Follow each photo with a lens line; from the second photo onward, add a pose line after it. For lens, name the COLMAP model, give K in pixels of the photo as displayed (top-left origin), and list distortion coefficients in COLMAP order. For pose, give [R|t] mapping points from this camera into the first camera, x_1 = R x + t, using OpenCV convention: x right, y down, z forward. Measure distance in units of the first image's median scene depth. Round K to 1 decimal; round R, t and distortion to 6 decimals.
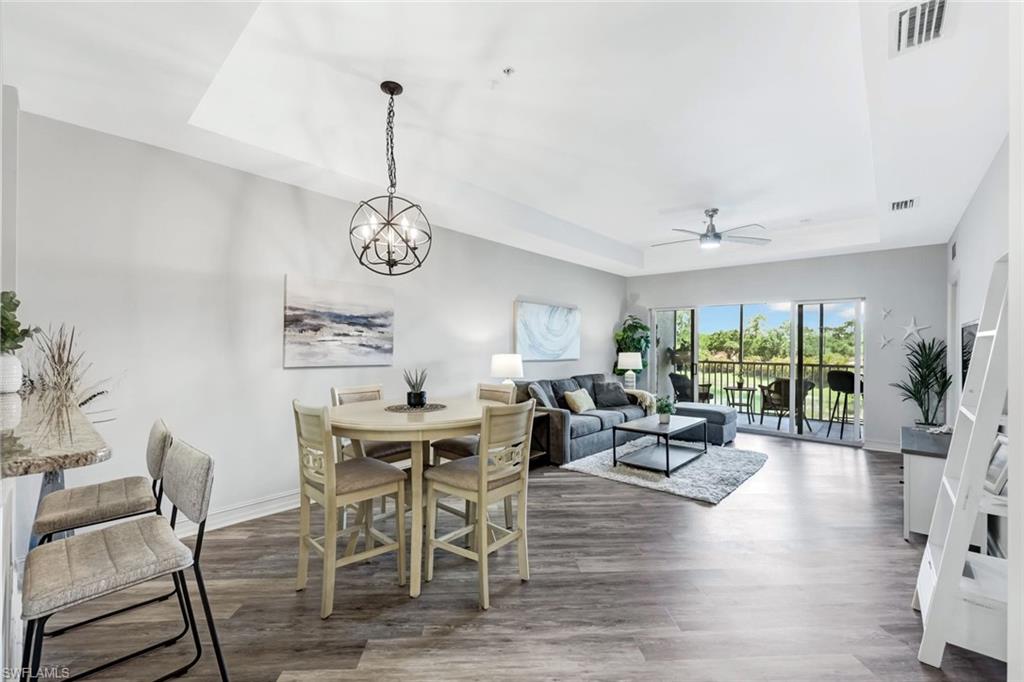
lens RADIAL K [[412.6, 0, 512.2], [0, 412.6, 346.9], [0, 0, 1]] dist [0.000715, 0.001748]
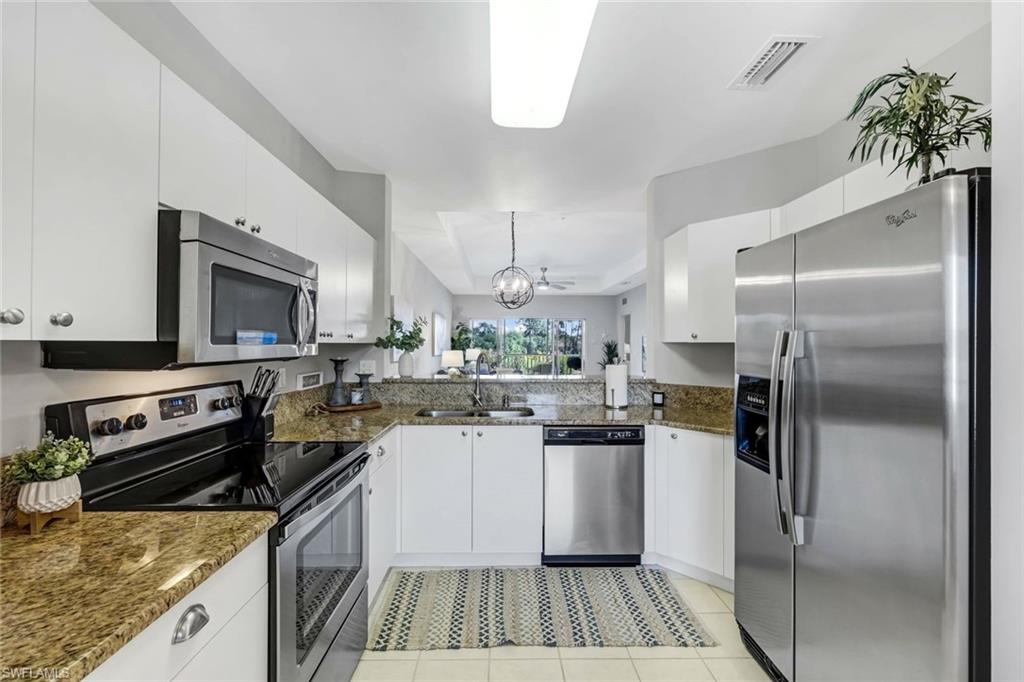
lens RADIAL K [[423.4, 0, 500.2], [0, 423.4, 341.4], [0, 0, 1]] dist [-0.002642, -0.001005]
pose [[0.742303, 0.000446, 0.670064, -0.758408], [0.002254, 0.999992, -0.003163, -0.008769], [-0.670061, 0.003859, 0.742296, -0.192800]]
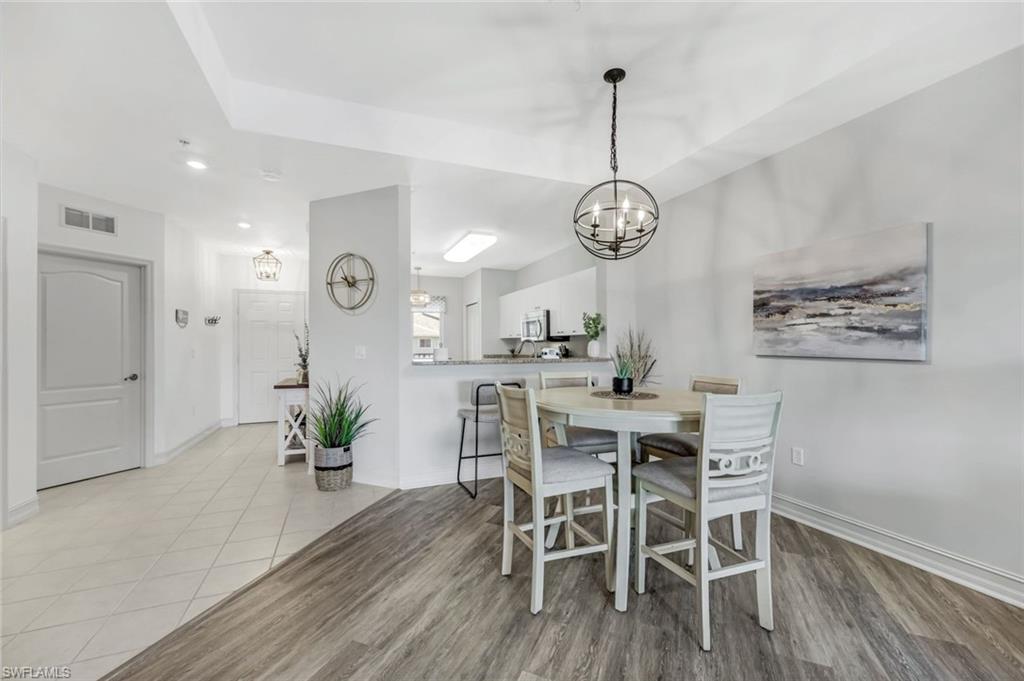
lens RADIAL K [[412.6, 0, 509.8], [0, 412.6, 342.1], [0, 0, 1]] dist [0.000715, 0.001748]
pose [[-0.439321, -0.009544, -0.898280, 0.324732], [0.001671, 0.999933, -0.011442, 0.017030], [0.898329, -0.006527, -0.439275, 0.545441]]
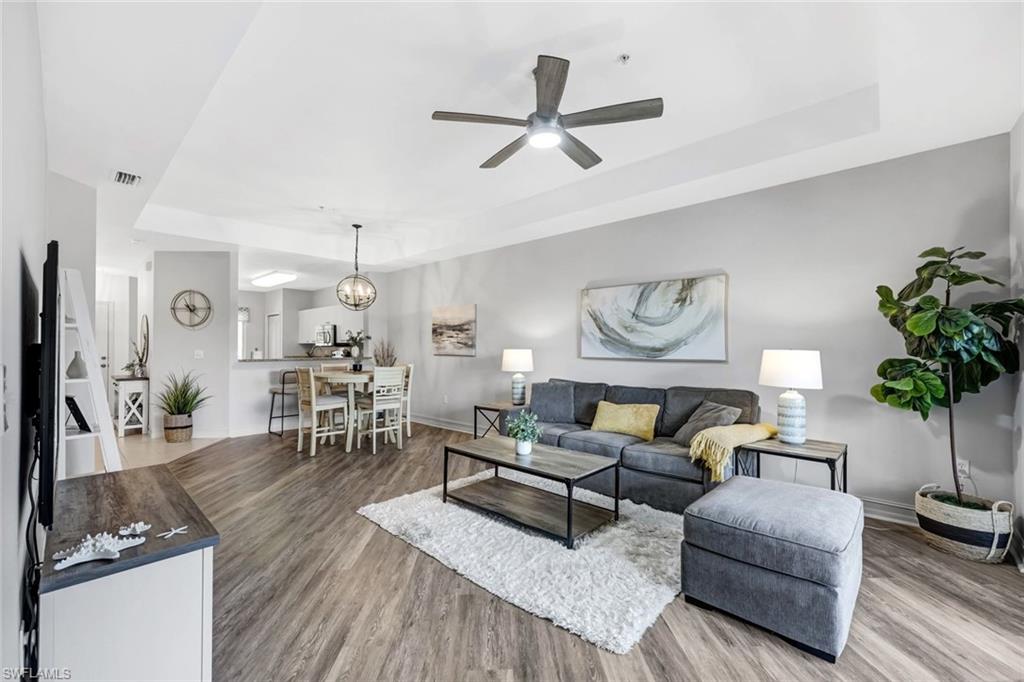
lens RADIAL K [[423.4, 0, 504.2], [0, 423.4, 338.8], [0, 0, 1]] dist [-0.002642, -0.001005]
pose [[-0.030255, -0.022749, -0.999283, 0.880854], [0.001701, 0.999738, -0.022811, 0.012565], [0.999541, -0.002390, -0.030209, 0.840996]]
